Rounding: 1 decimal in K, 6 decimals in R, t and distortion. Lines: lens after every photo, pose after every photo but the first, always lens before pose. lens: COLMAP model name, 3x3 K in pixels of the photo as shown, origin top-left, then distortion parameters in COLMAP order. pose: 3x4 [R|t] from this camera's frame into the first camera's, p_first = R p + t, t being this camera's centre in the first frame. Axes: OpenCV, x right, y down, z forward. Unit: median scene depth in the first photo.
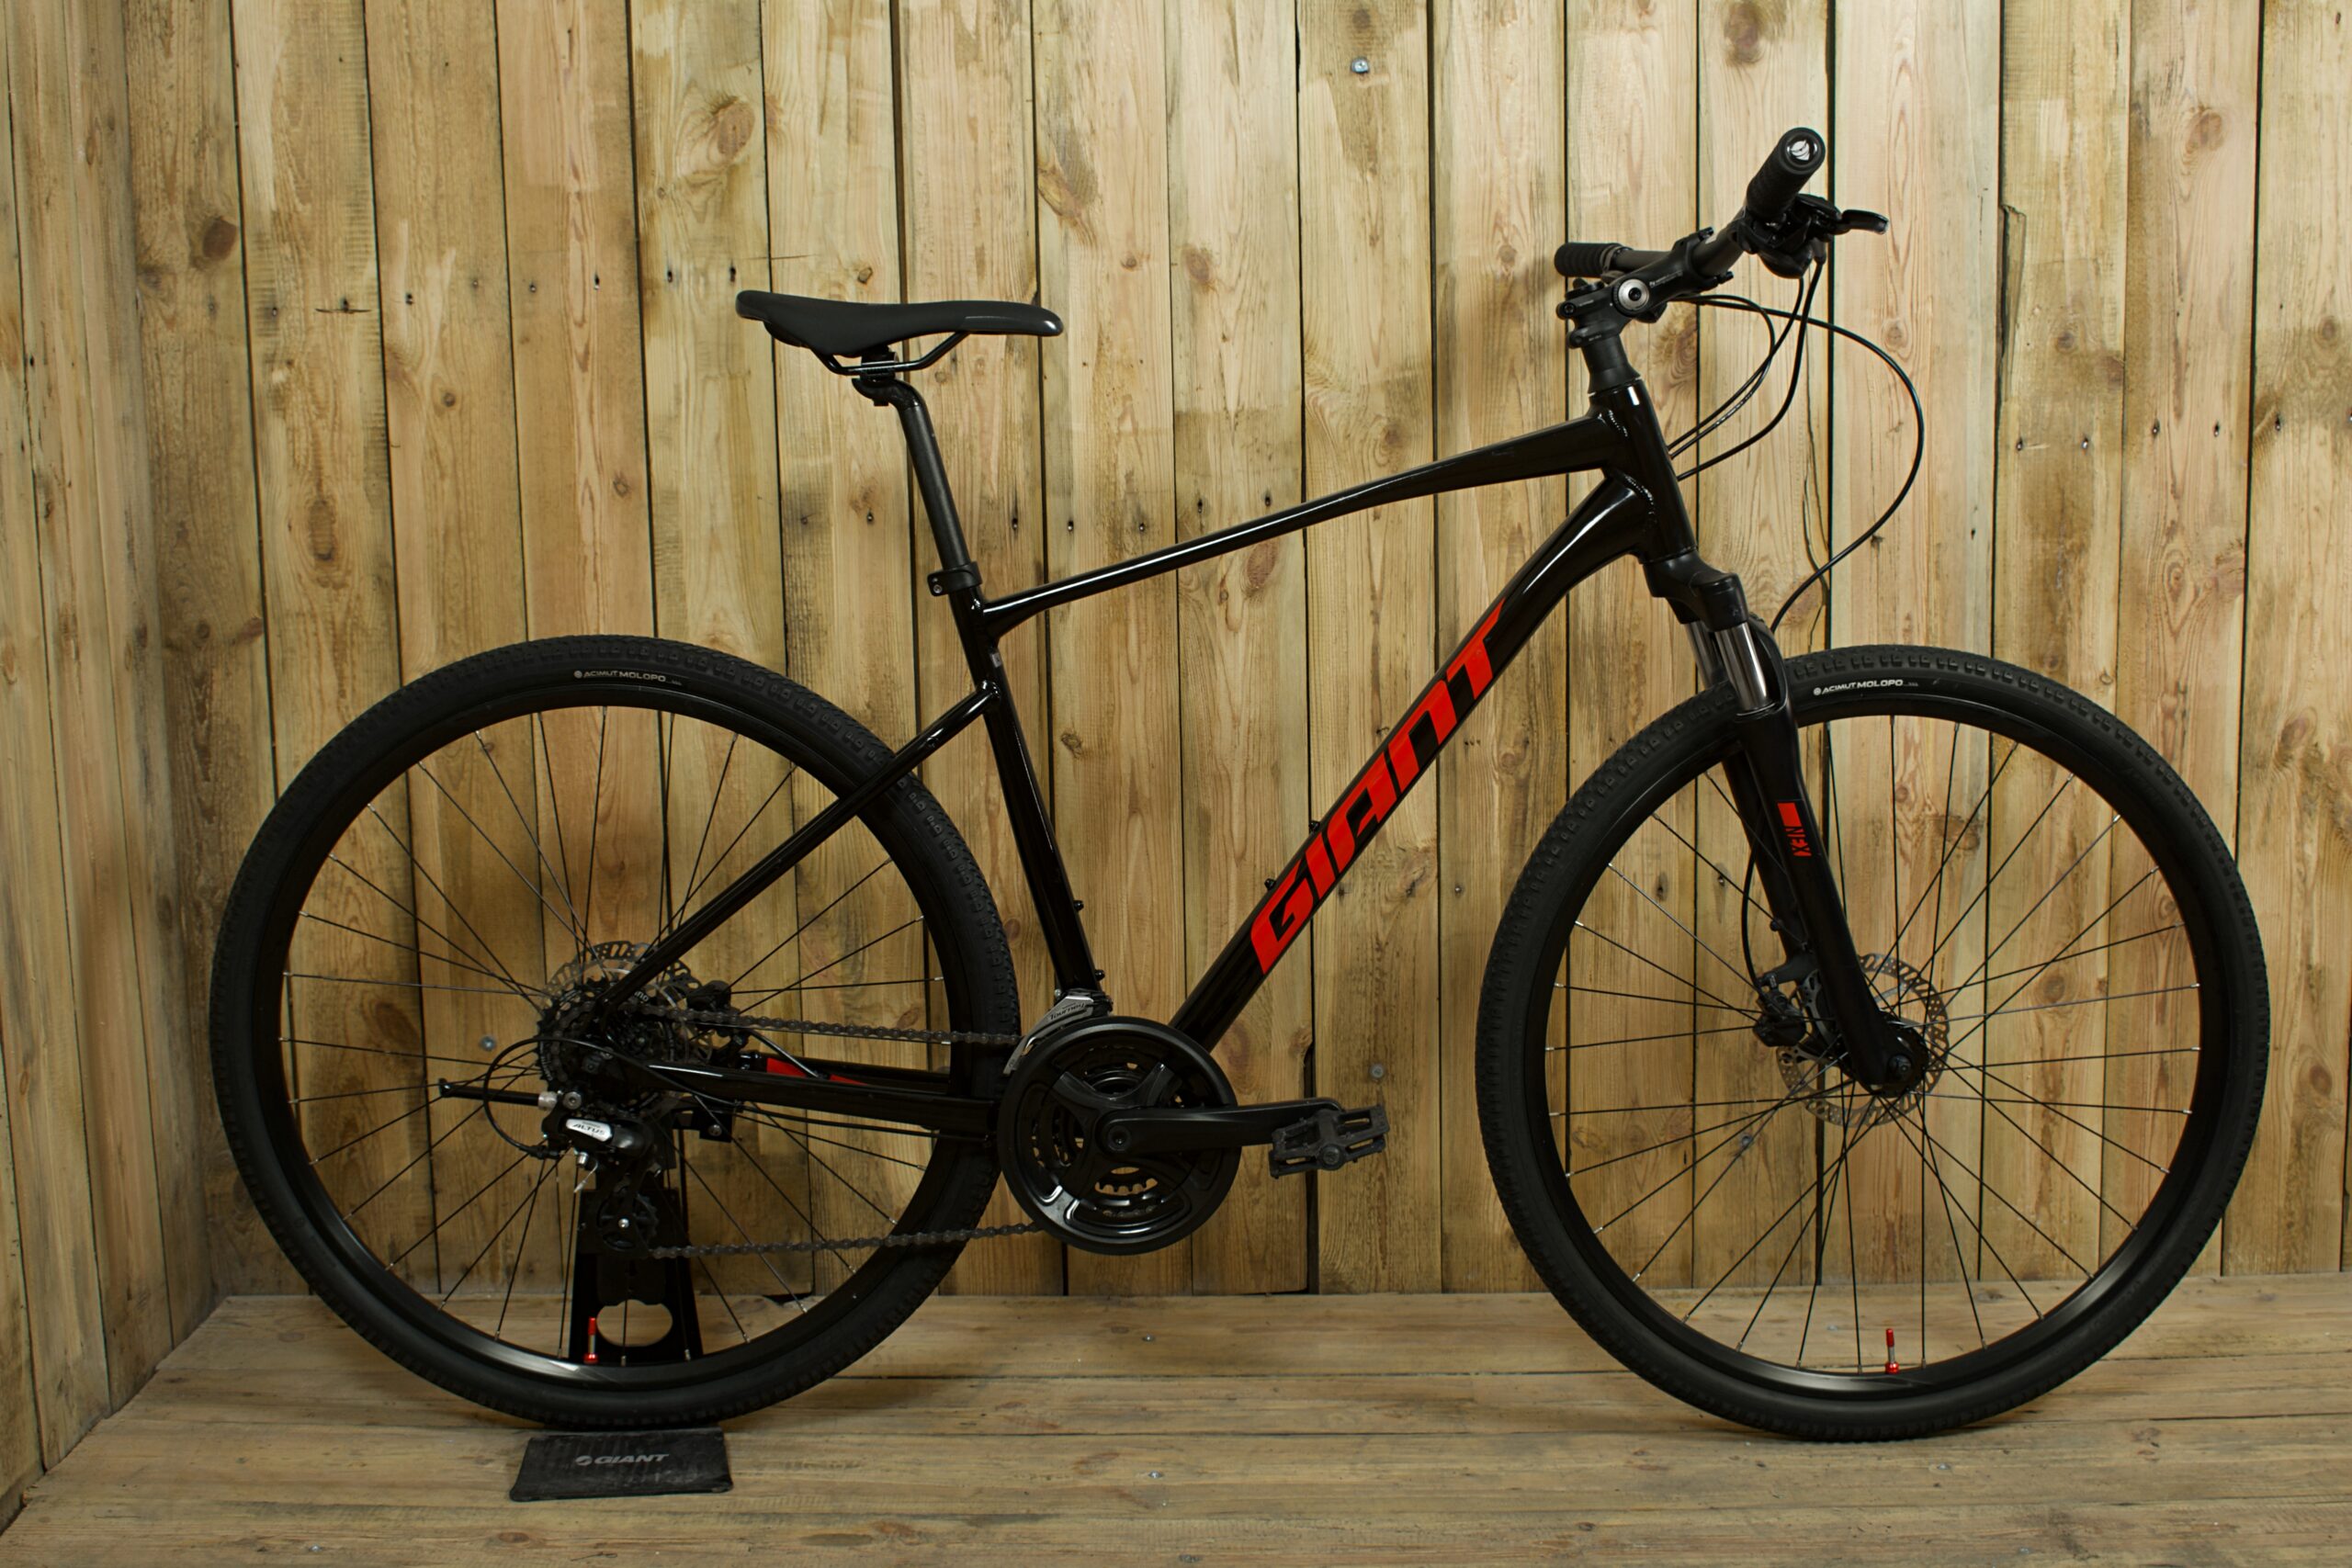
lens RADIAL K [[2676.2, 0, 1176.0], [0, 2676.2, 784.0], [0, 0, 1]] dist [-0.012811, -0.004844]
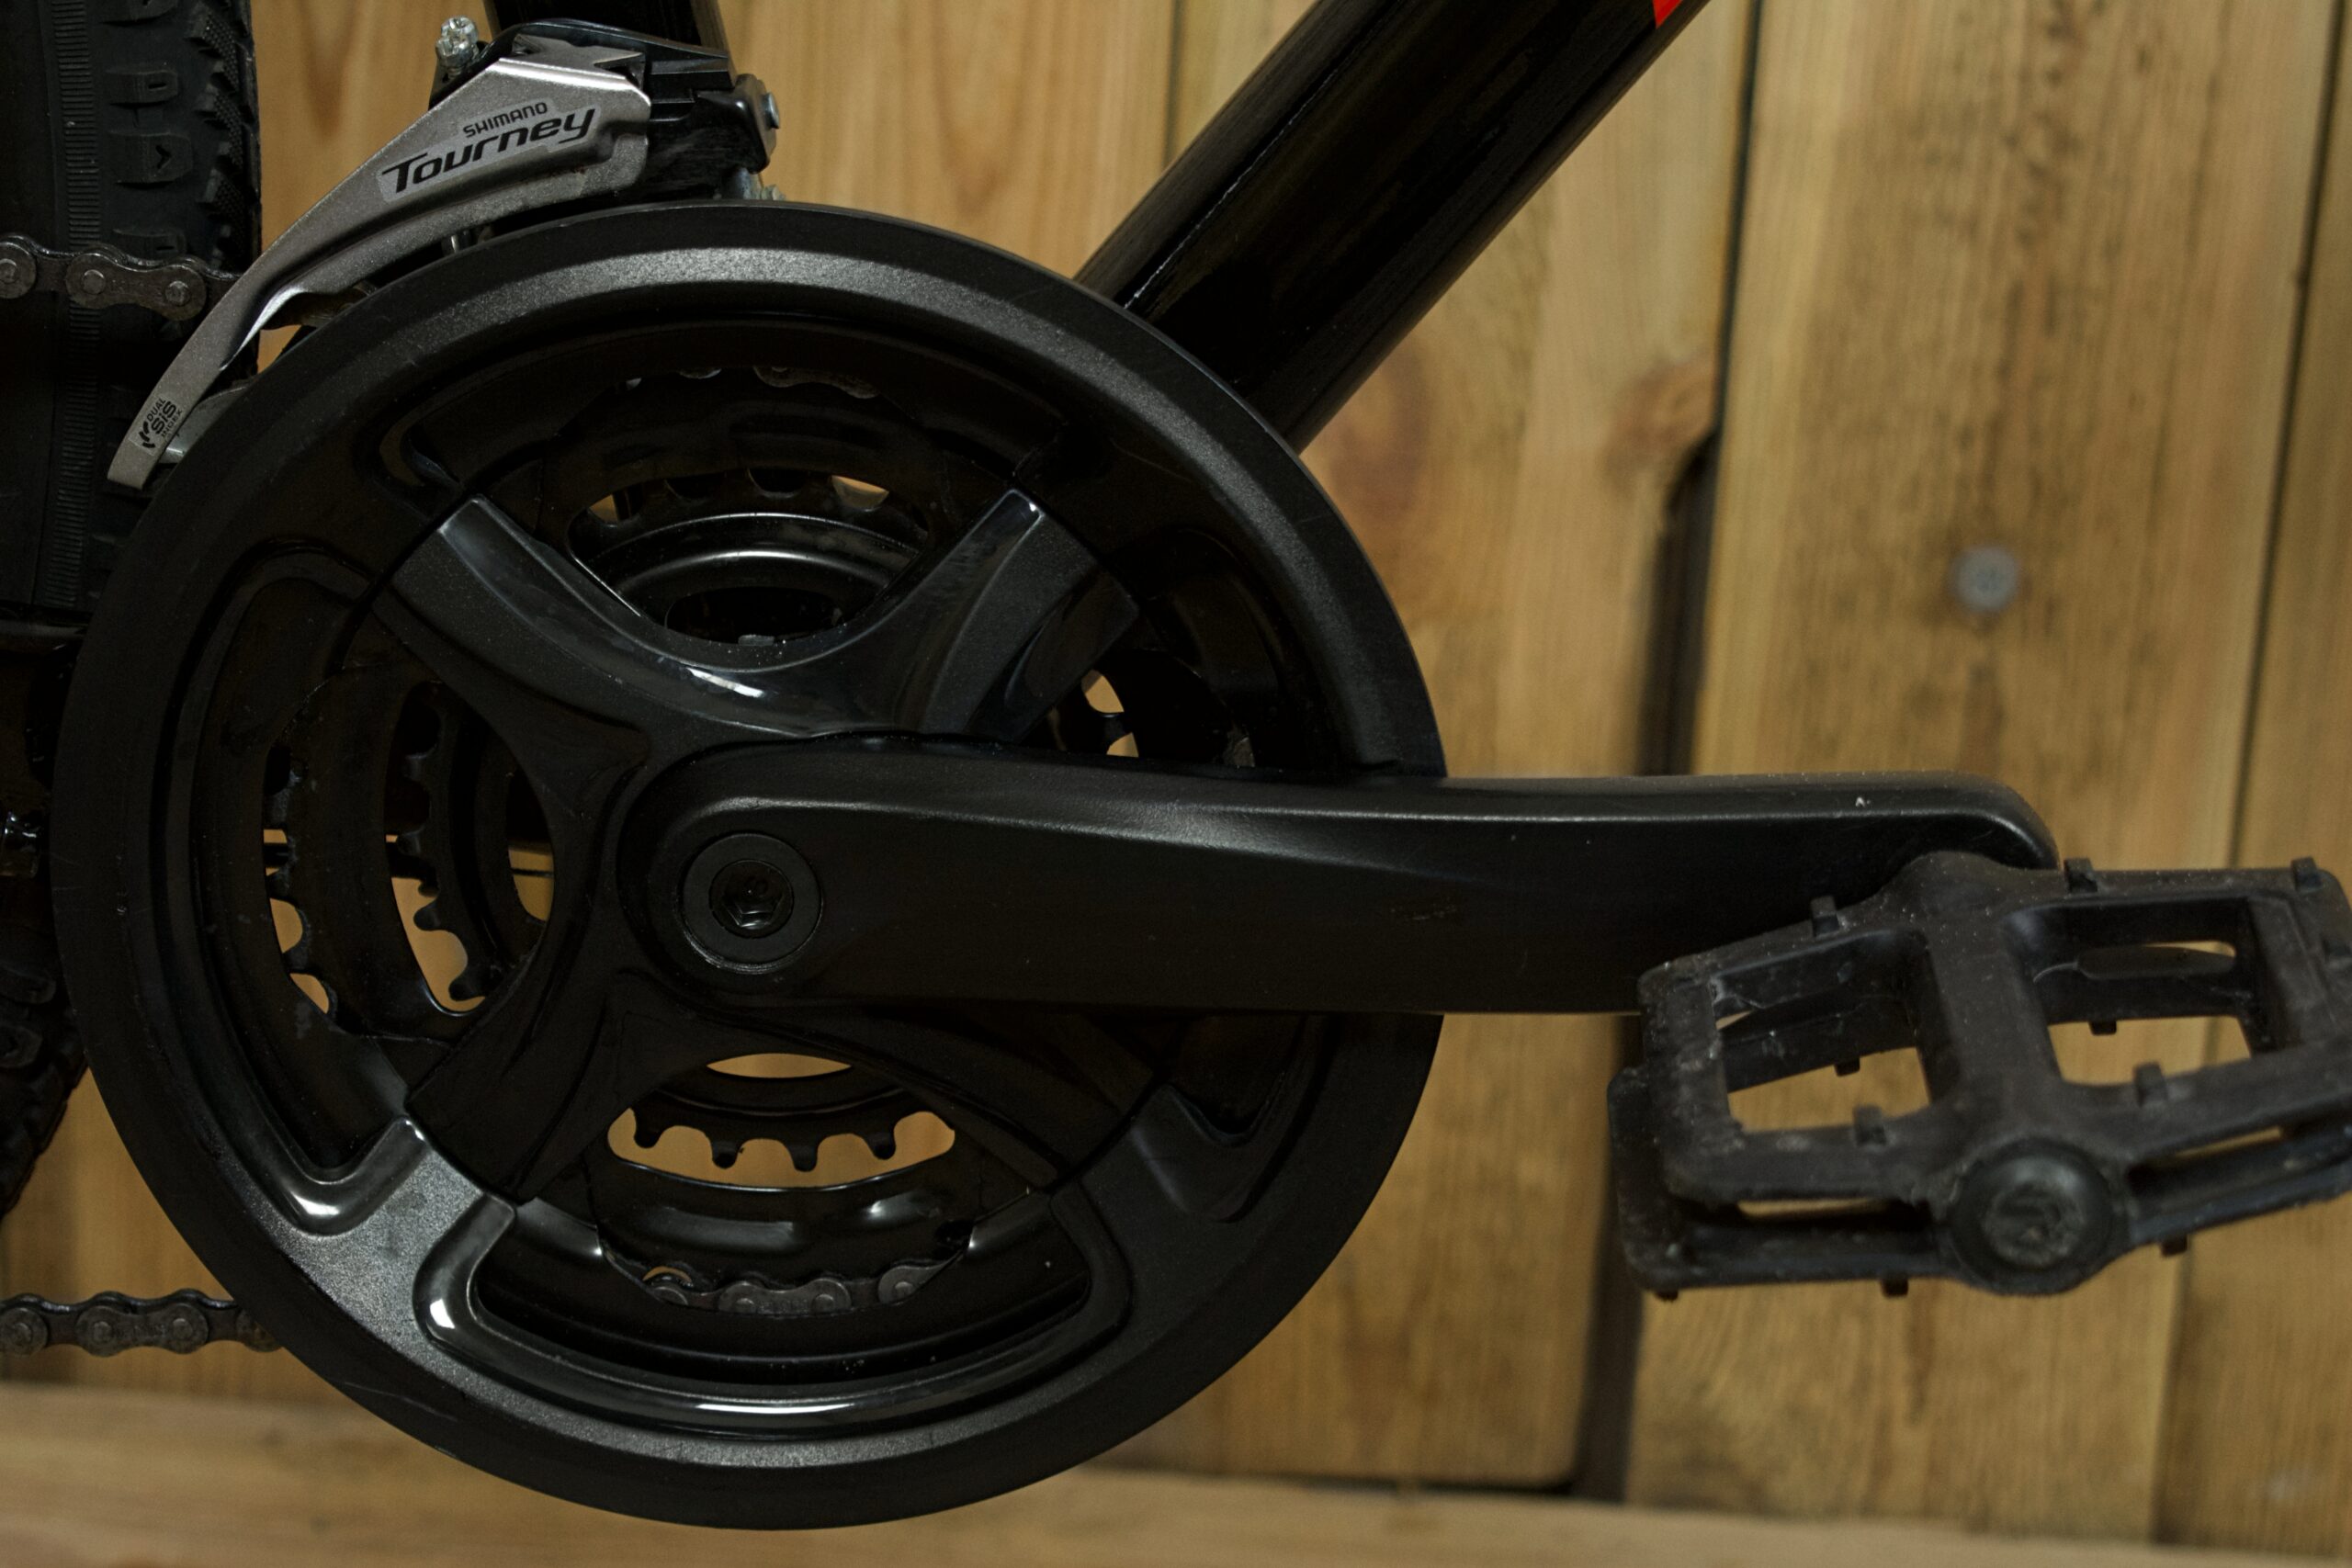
lens RADIAL K [[5527.2, 0, 1176.0], [0, 5527.2, 784.0], [0, 0, 1]] dist [0.077472, 0.263685]
pose [[0.996215, 0.083524, 0.024083, -0.002746], [-0.086418, 0.981544, 0.170599, 0.060014], [-0.009390, -0.172034, 0.985046, 0.637108]]
